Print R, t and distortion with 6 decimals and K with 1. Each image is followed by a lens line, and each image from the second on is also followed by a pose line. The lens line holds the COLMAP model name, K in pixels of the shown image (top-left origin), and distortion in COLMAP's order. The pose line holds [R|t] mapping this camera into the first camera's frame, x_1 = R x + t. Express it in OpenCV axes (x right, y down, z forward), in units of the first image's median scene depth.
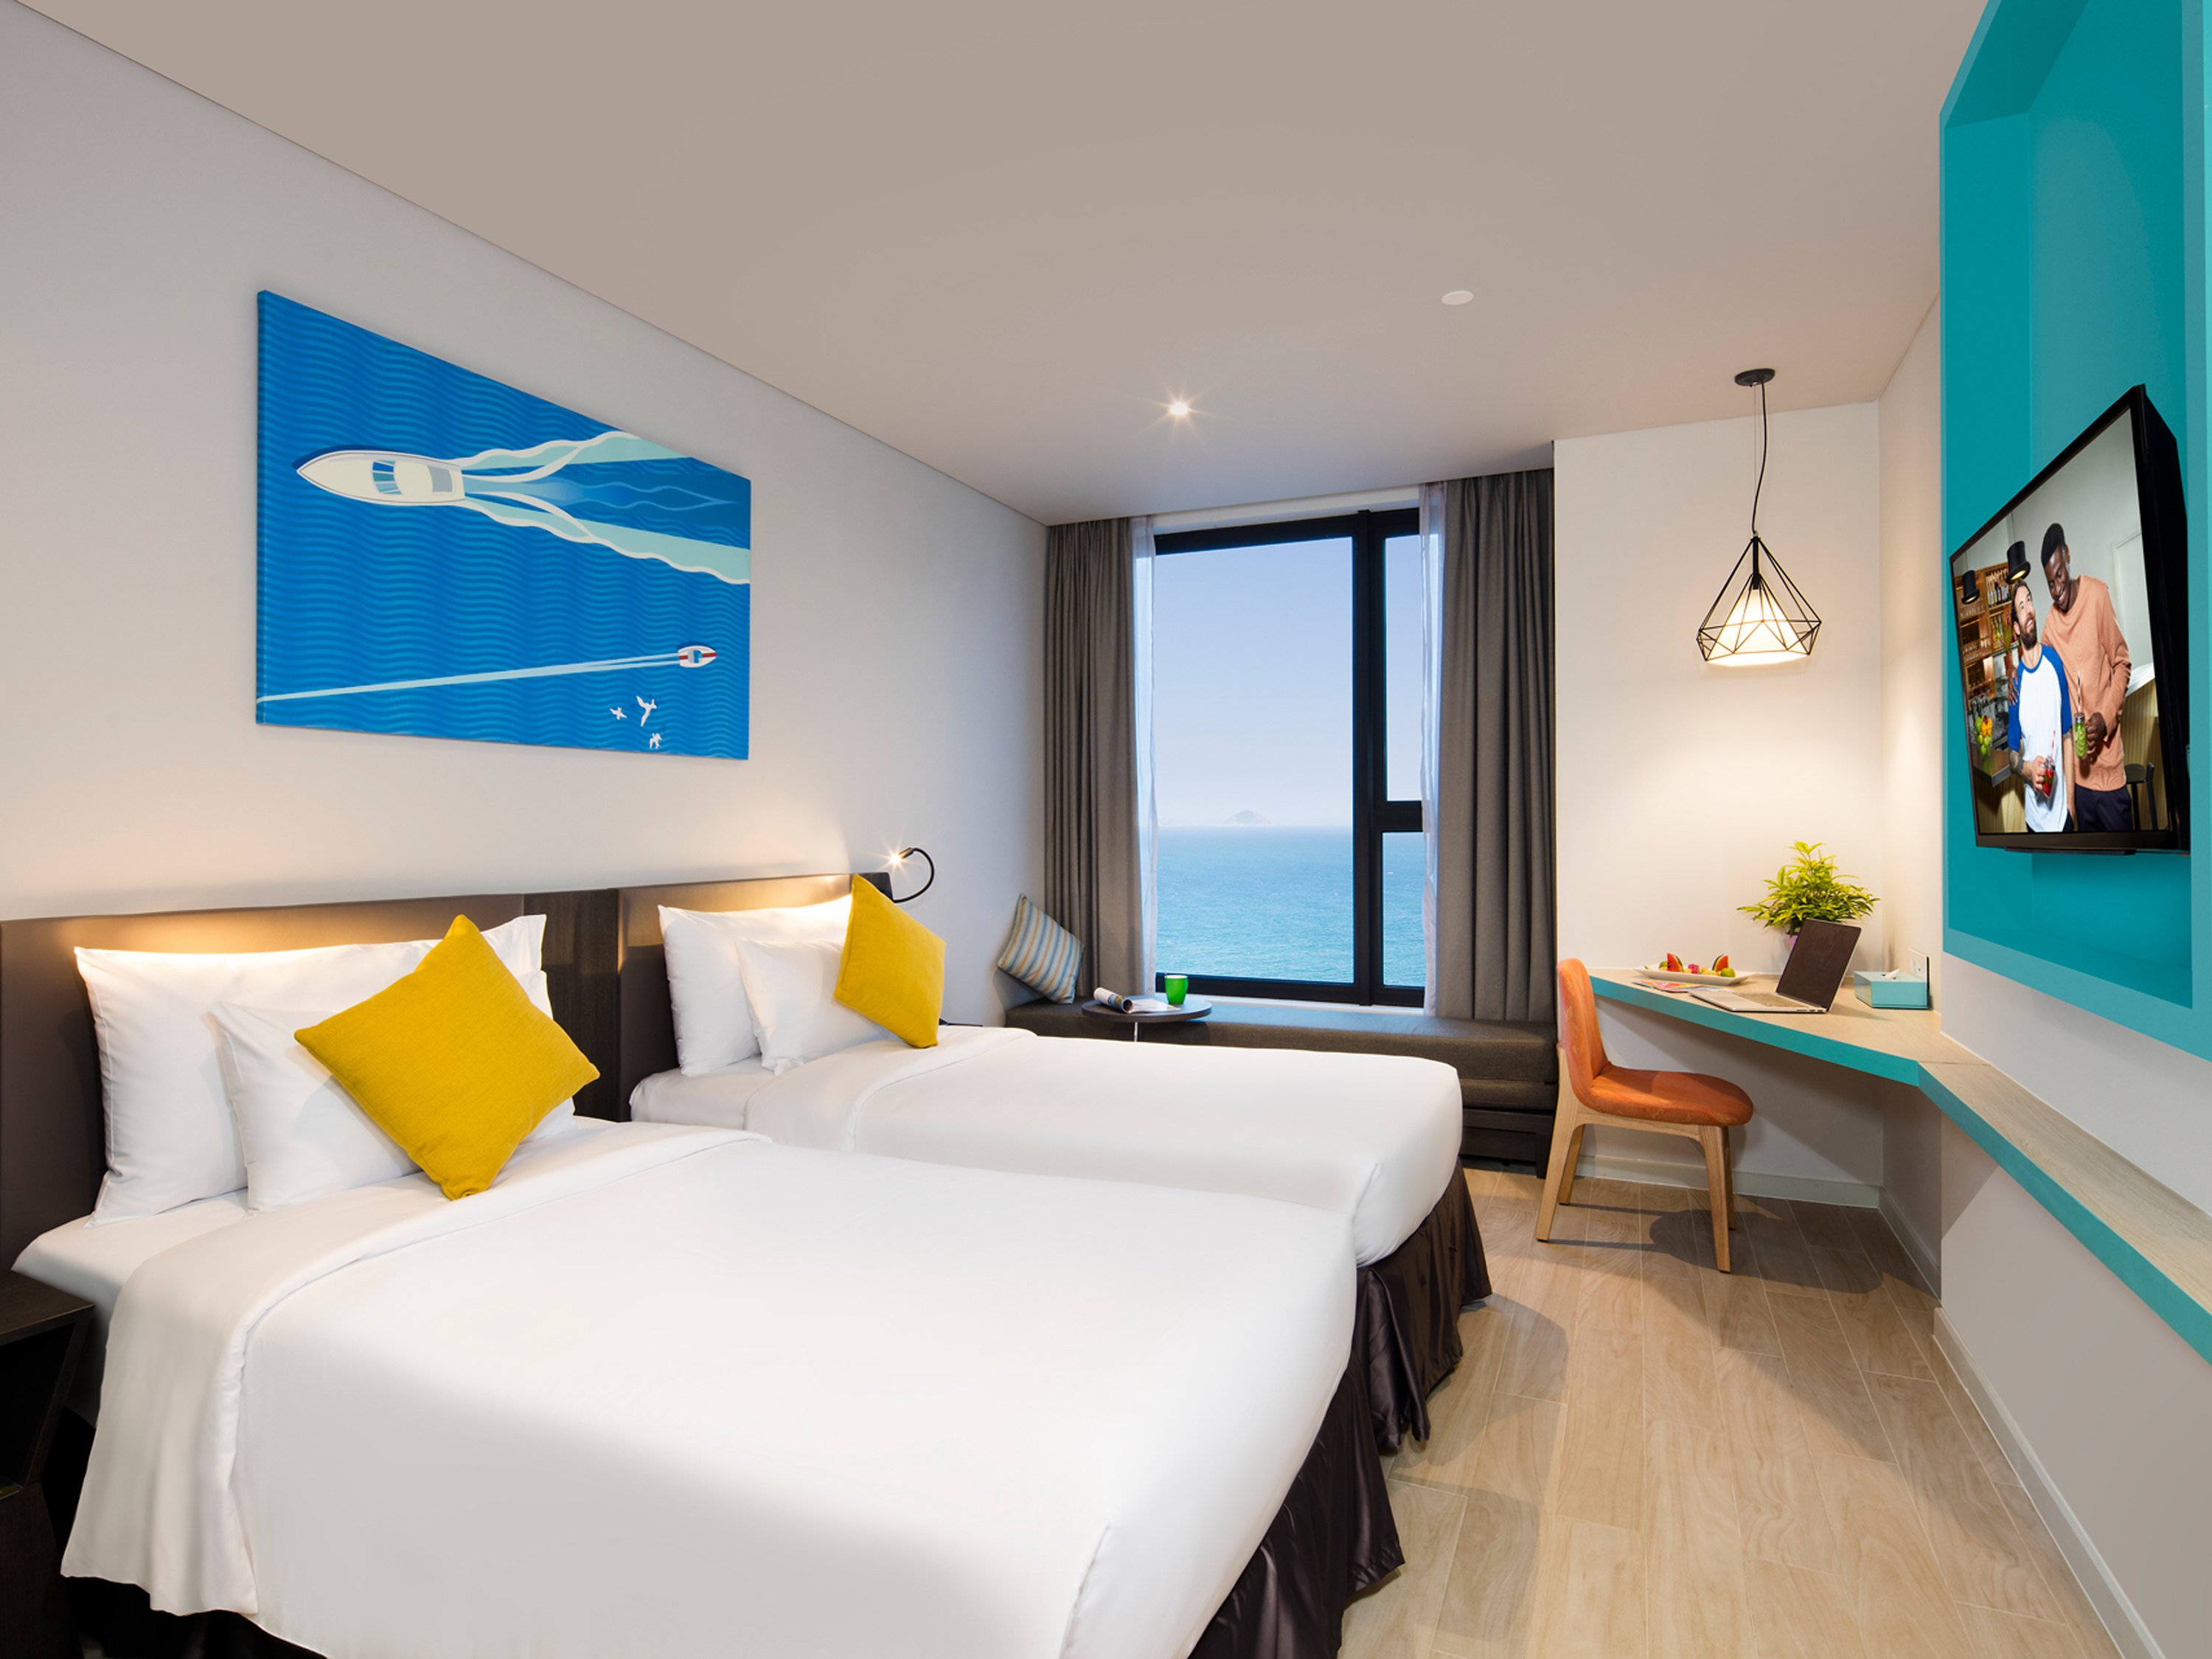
lens RADIAL K [[1189.7, 0, 1102.4], [0, 1189.7, 825.6], [0, 0, 1]] dist [-0.007597, 0.000661]
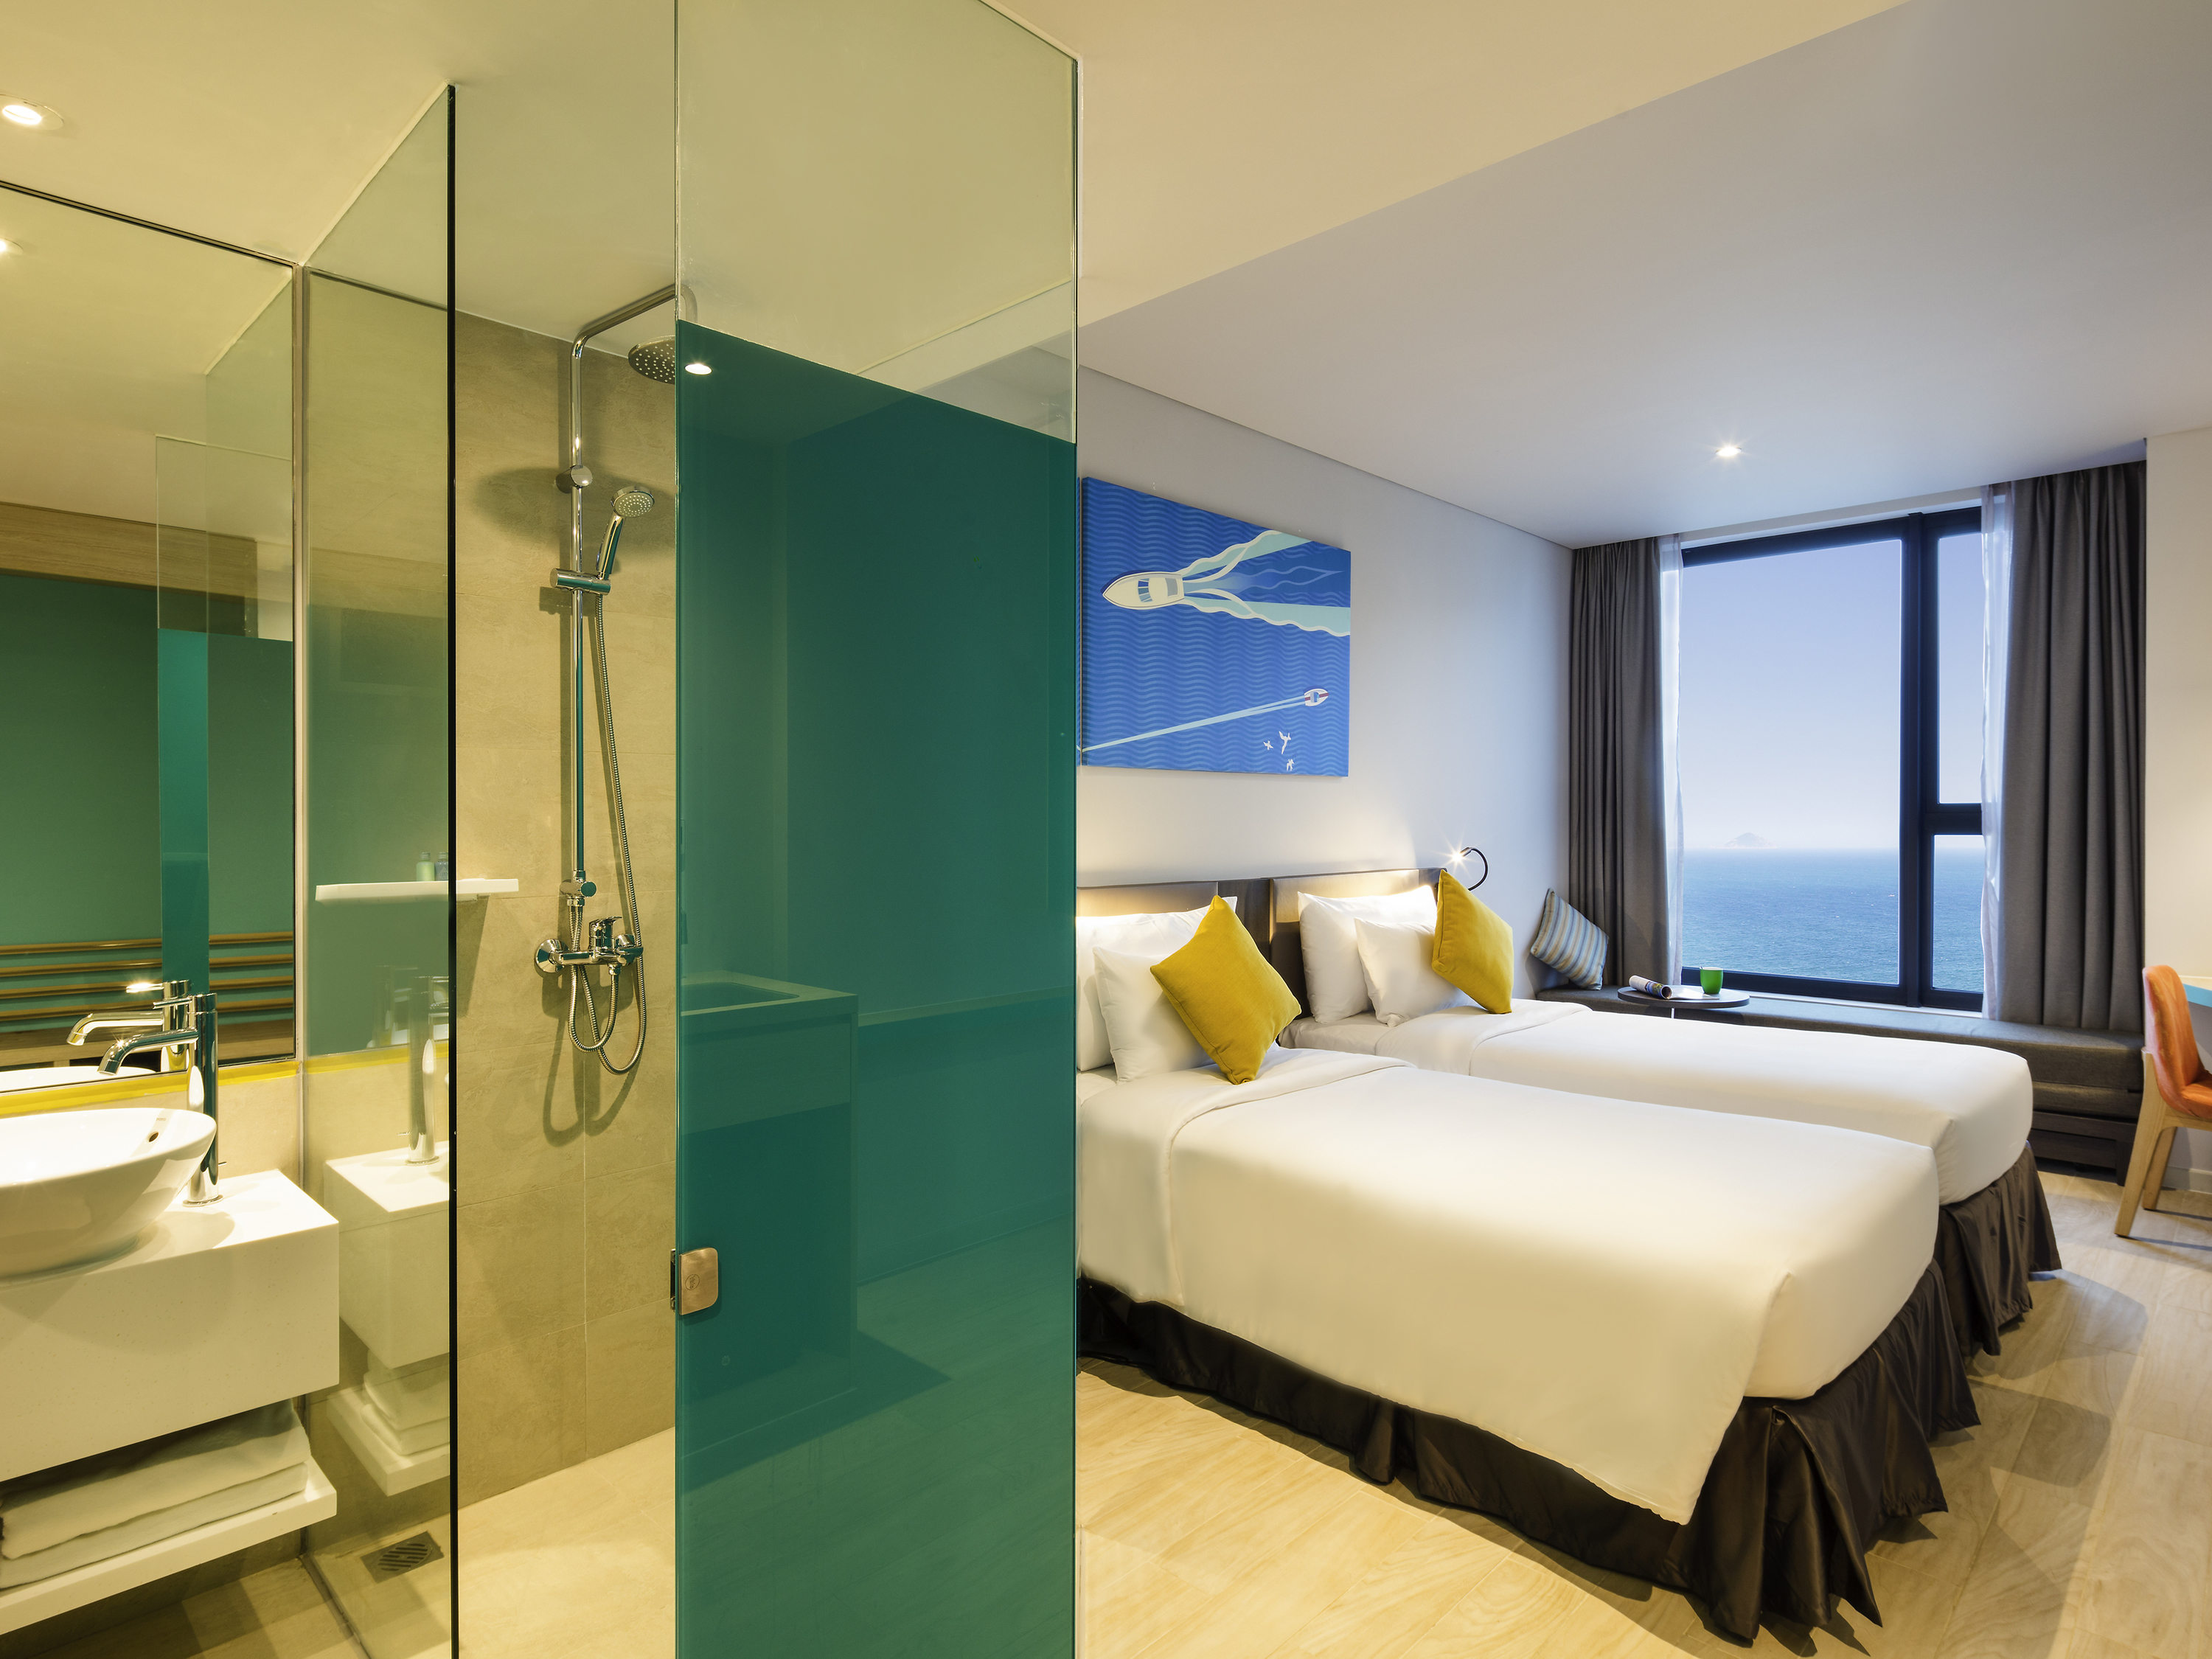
lens RADIAL K [[1215.3, 0, 1111.4], [0, 1215.3, 831.2], [0, 0, 1]] dist [-0.000114, -0.004699]
pose [[0.939962, 0.004919, -0.341245, -0.097581], [-0.000815, 0.999926, 0.012170, -0.013843], [0.341279, -0.011161, 0.939896, -0.286482]]
